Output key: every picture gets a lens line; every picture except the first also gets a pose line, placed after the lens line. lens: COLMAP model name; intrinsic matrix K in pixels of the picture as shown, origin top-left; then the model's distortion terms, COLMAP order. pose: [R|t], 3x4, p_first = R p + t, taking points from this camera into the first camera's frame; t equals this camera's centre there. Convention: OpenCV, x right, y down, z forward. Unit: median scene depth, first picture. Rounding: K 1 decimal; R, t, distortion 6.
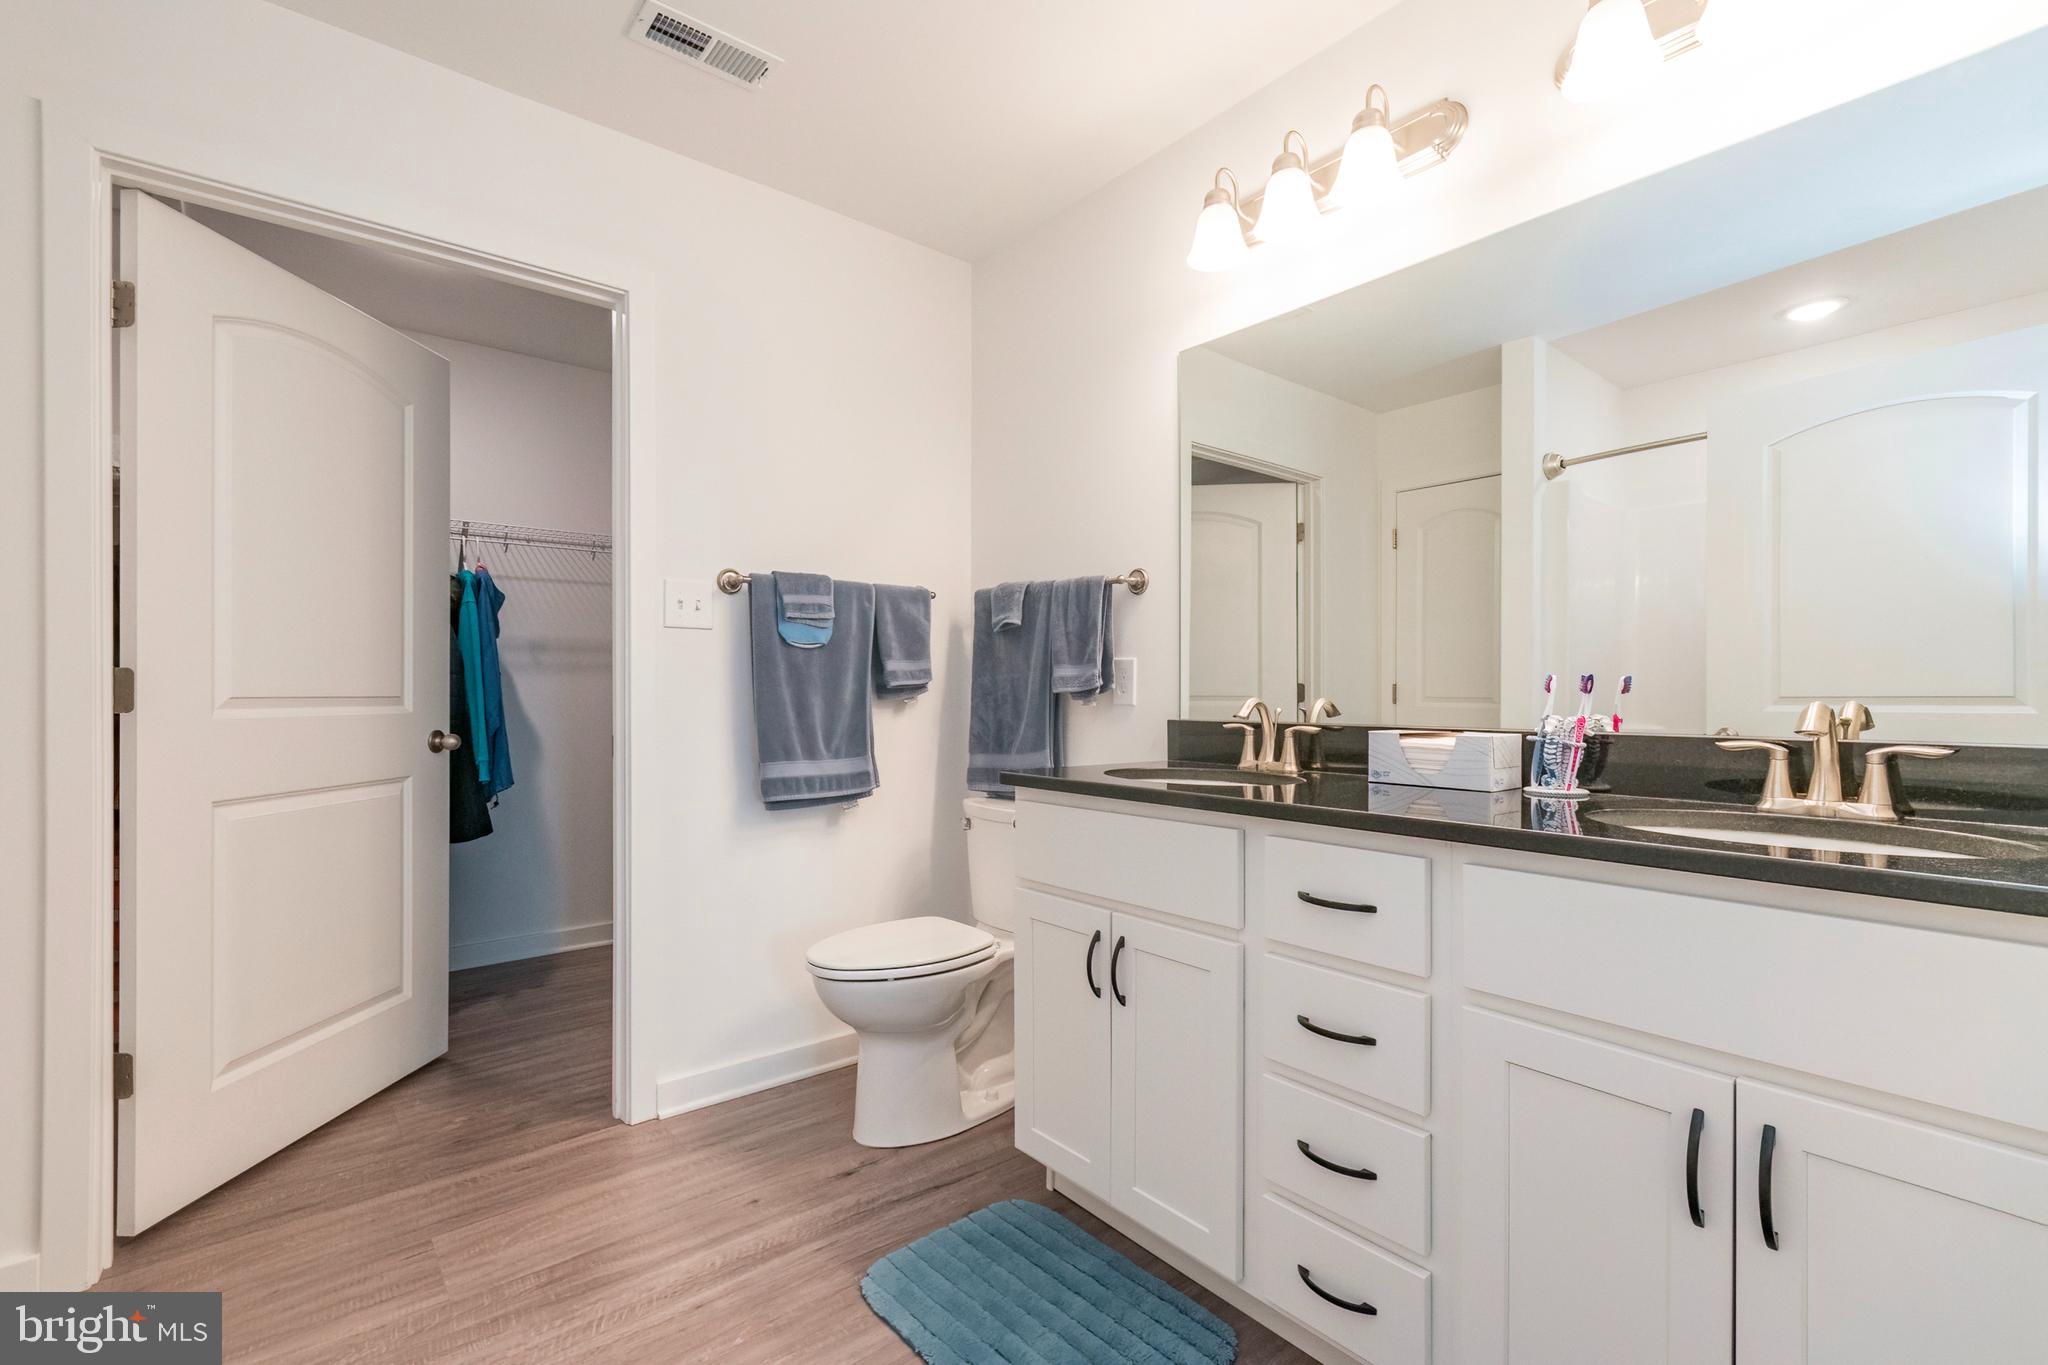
lens RADIAL K [[894.7, 0, 1022.7], [0, 894.7, 689.1], [0, 0, 1]] dist [-0.001506, 0.000242]
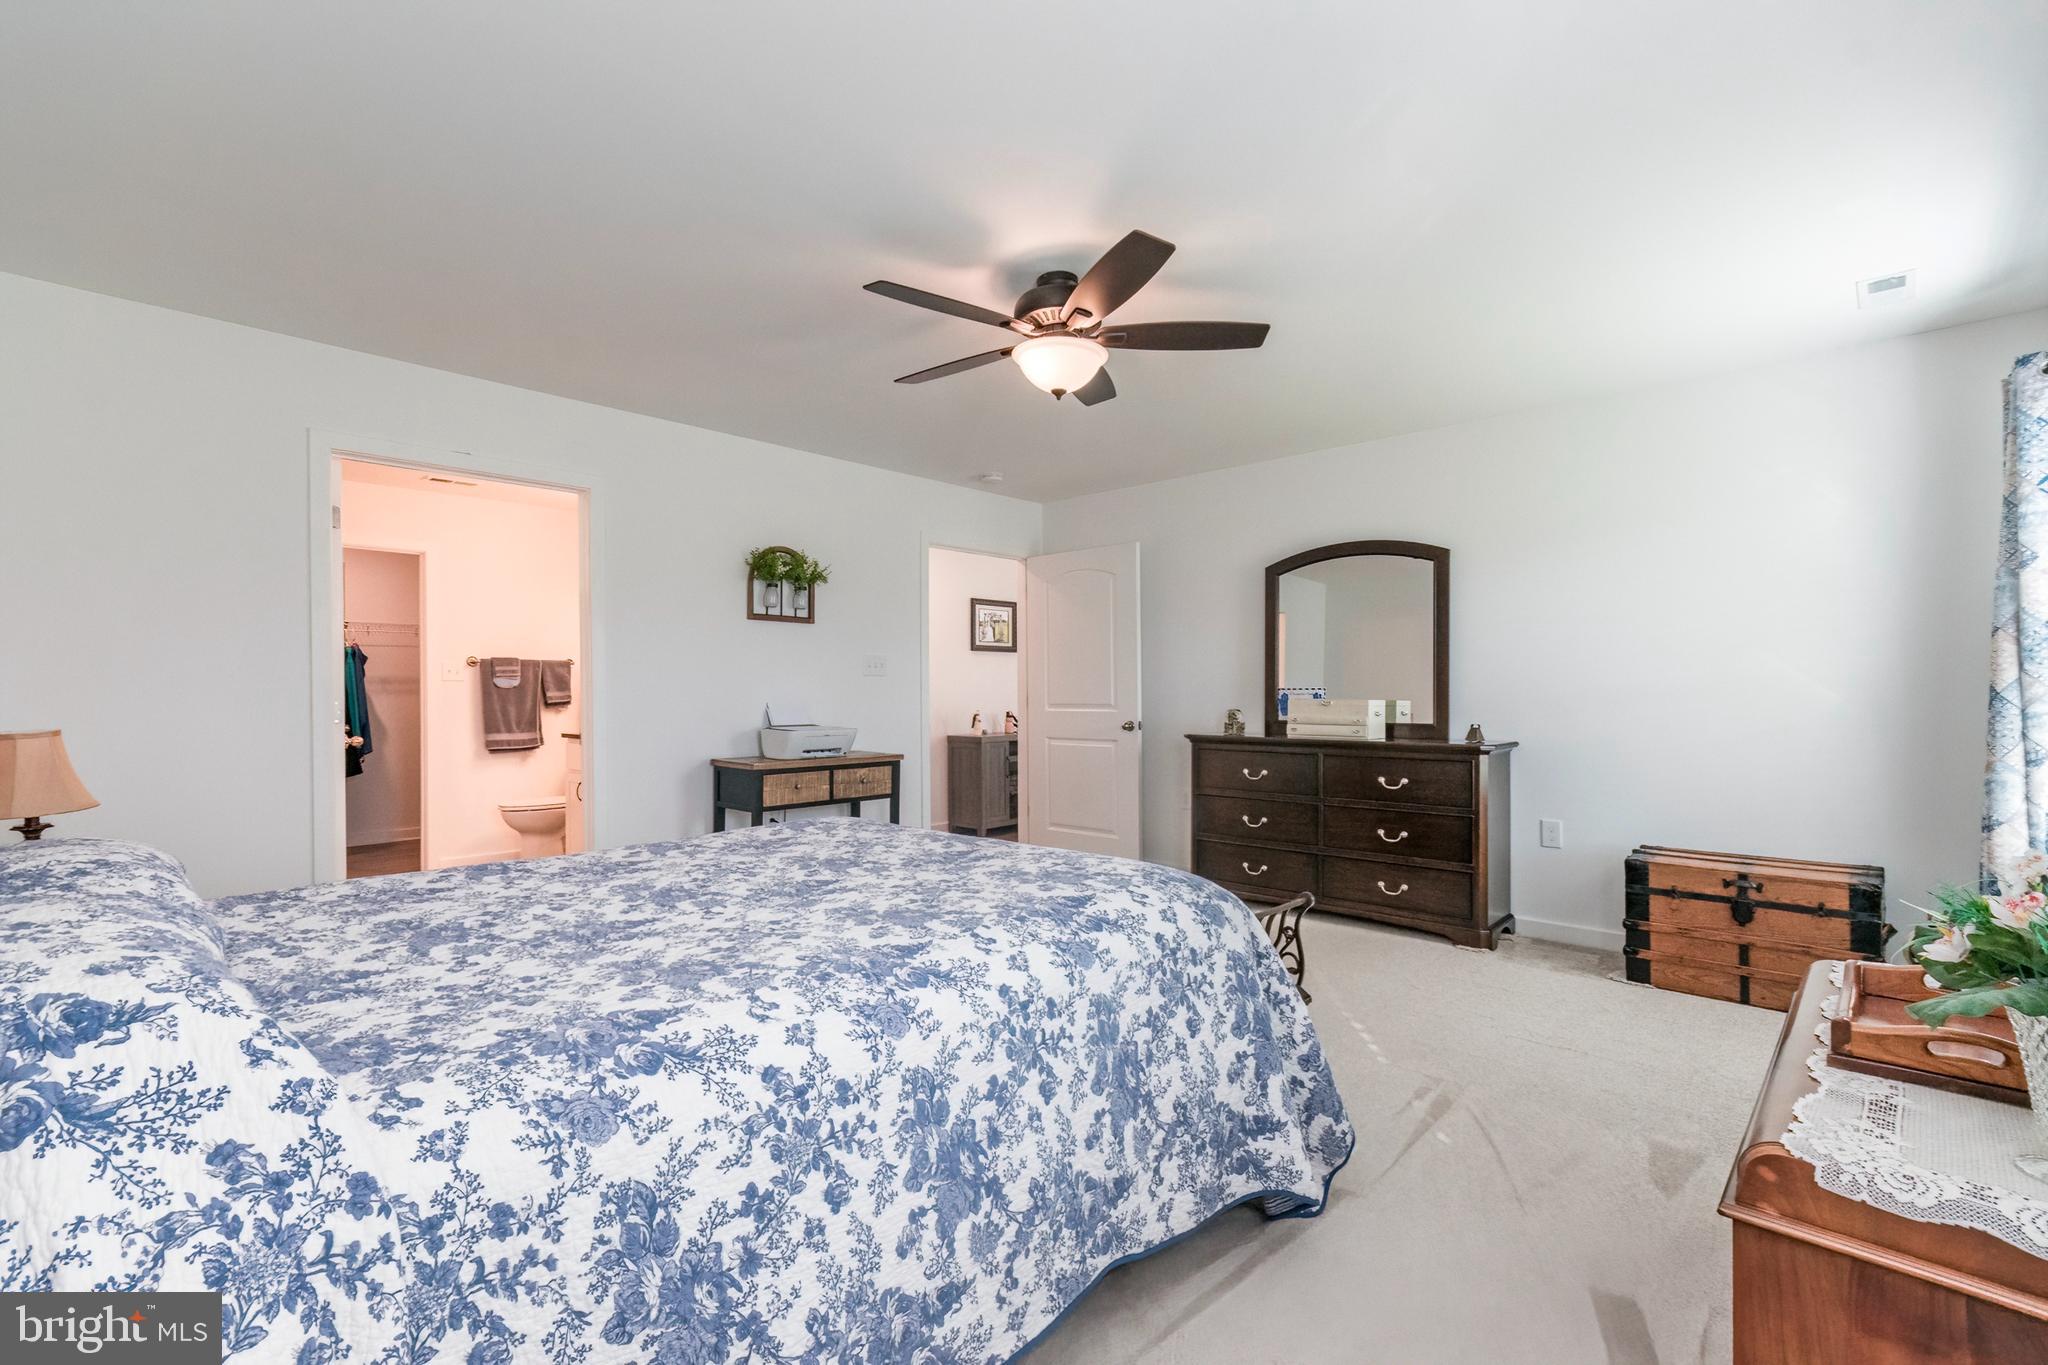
lens RADIAL K [[894.7, 0, 1031.7], [0, 894.7, 694.4], [0, 0, 1]] dist [-0.001506, 0.000242]
pose [[0.989577, -0.001553, 0.143996, 0.920488], [0.001199, 0.999996, 0.002549, -0.035116], [-0.143999, -0.002350, 0.989575, -1.818012]]
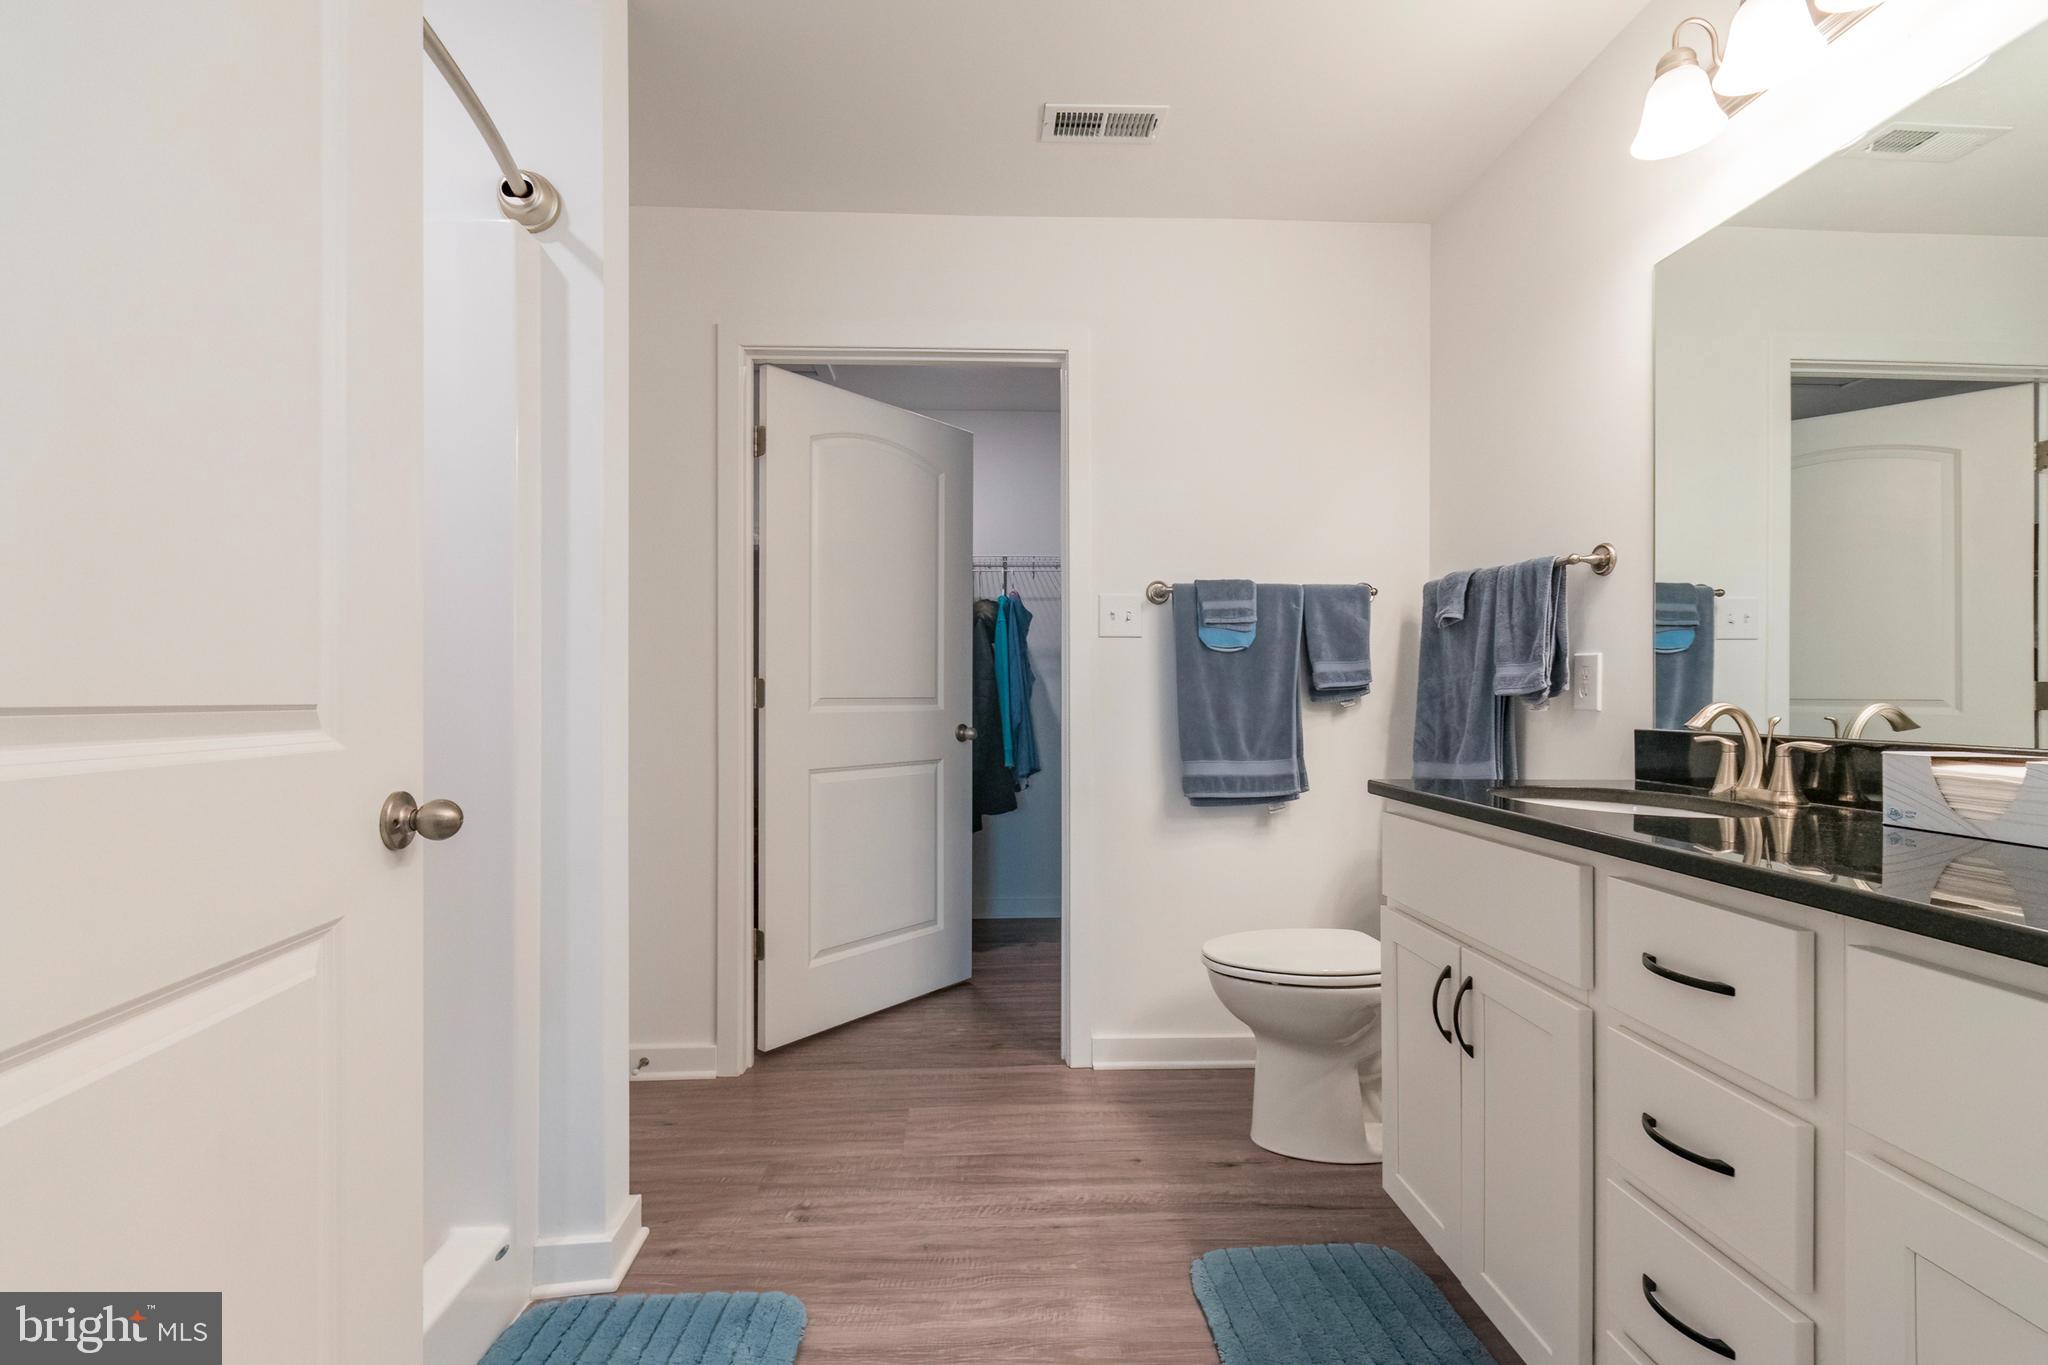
lens RADIAL K [[894.7, 0, 1030.0], [0, 894.7, 687.6], [0, 0, 1]] dist [-0.001506, 0.000242]
pose [[0.800514, -0.003609, -0.599303, 0.214906], [0.000769, 0.999987, -0.004995, 0.000468], [0.599313, 0.003538, 0.800507, 0.038170]]
